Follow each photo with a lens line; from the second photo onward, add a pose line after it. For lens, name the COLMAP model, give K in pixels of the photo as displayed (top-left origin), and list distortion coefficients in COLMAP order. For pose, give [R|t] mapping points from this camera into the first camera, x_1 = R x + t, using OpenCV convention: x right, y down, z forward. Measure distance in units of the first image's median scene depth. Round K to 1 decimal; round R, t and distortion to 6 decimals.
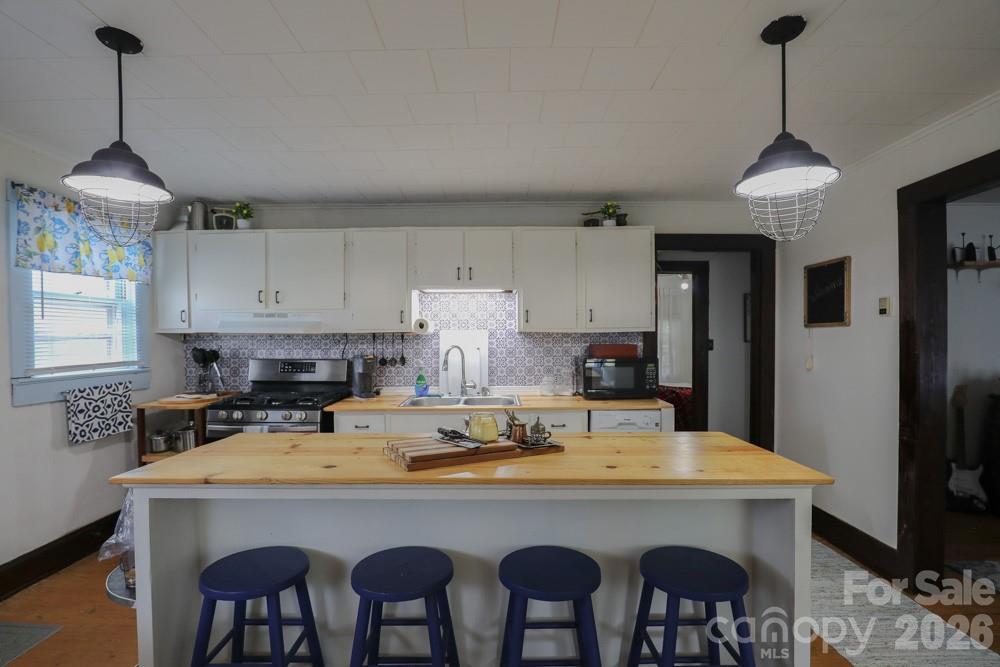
lens RADIAL K [[478.1, 0, 500.0], [0, 478.1, 333.5], [0, 0, 1]] dist [-0.000513, -0.000031]
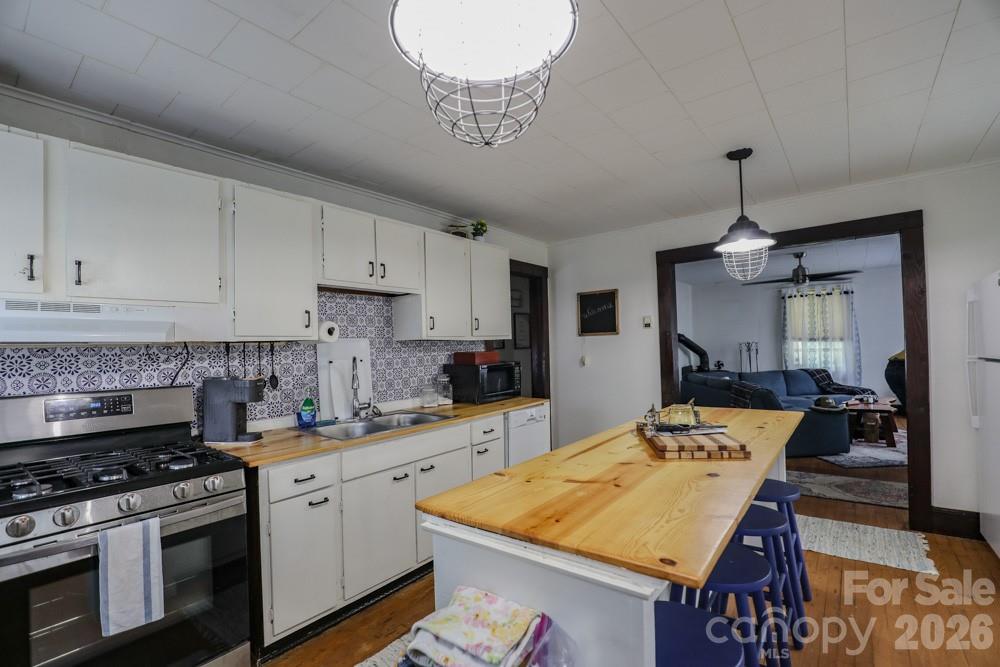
lens RADIAL K [[462.3, 0, 500.0], [0, 462.3, 333.5], [0, 0, 1]] dist [-0.000664, 0.000028]
pose [[0.613378, 0.009490, 0.789733, -0.689606], [0.017099, 0.999534, -0.025292, 0.011708], [-0.789604, 0.029017, 0.612930, 0.405644]]
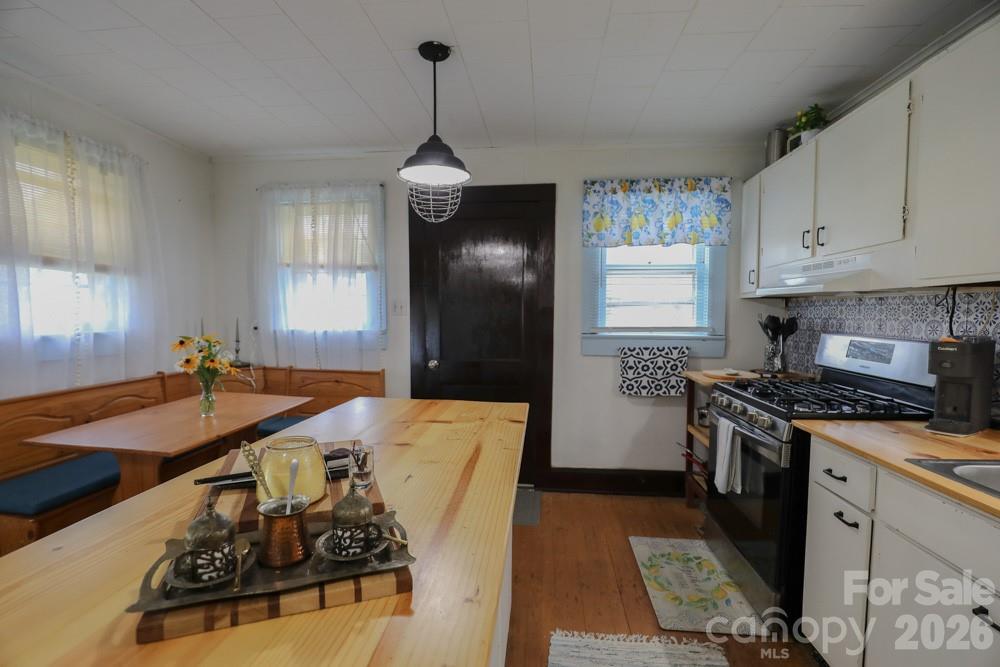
lens RADIAL K [[478.1, 0, 500.0], [0, 478.1, 333.5], [0, 0, 1]] dist [-0.000513, -0.000031]
pose [[-0.095846, 0.049564, -0.994161, 0.255722], [0.001310, 0.998765, 0.049668, 0.024240], [0.995395, 0.003458, -0.095792, 0.754907]]
